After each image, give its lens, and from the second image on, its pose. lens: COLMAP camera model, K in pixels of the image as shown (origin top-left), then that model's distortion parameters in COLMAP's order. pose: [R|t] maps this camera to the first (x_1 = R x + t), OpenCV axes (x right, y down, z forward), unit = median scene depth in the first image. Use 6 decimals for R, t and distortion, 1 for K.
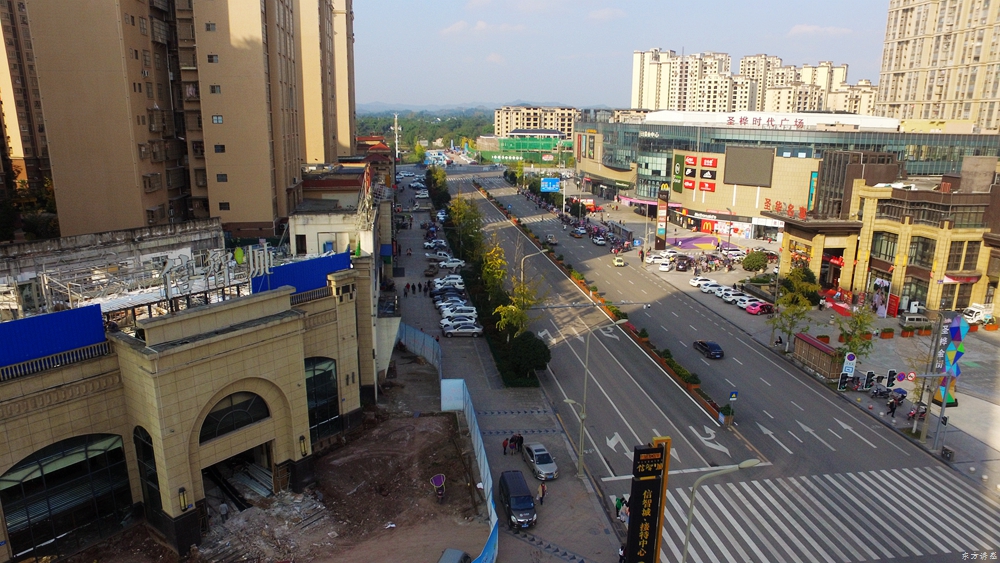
lens RADIAL K [[671.3, 0, 500.0], [0, 671.3, 288.1], [0, 0, 1]] dist [-0.128023, 0.095605]
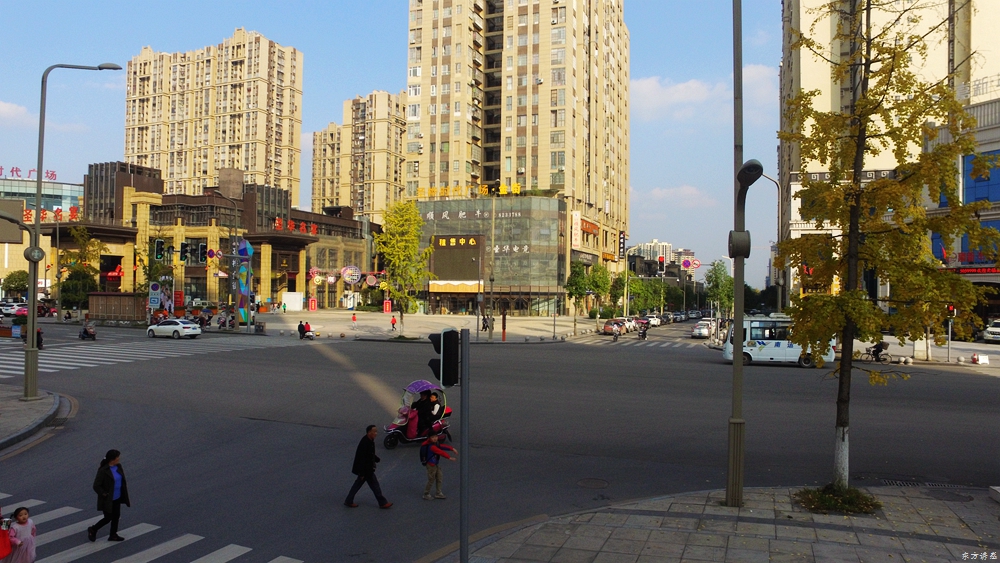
lens RADIAL K [[671.3, 0, 500.3], [0, 671.3, 290.5], [0, 0, 1]] dist [-0.128023, 0.095605]
pose [[0.501502, -0.004373, 0.865145, -0.019229], [0.209769, 0.970763, -0.116691, 0.136528], [-0.839341, 0.240002, 0.487757, 0.036838]]
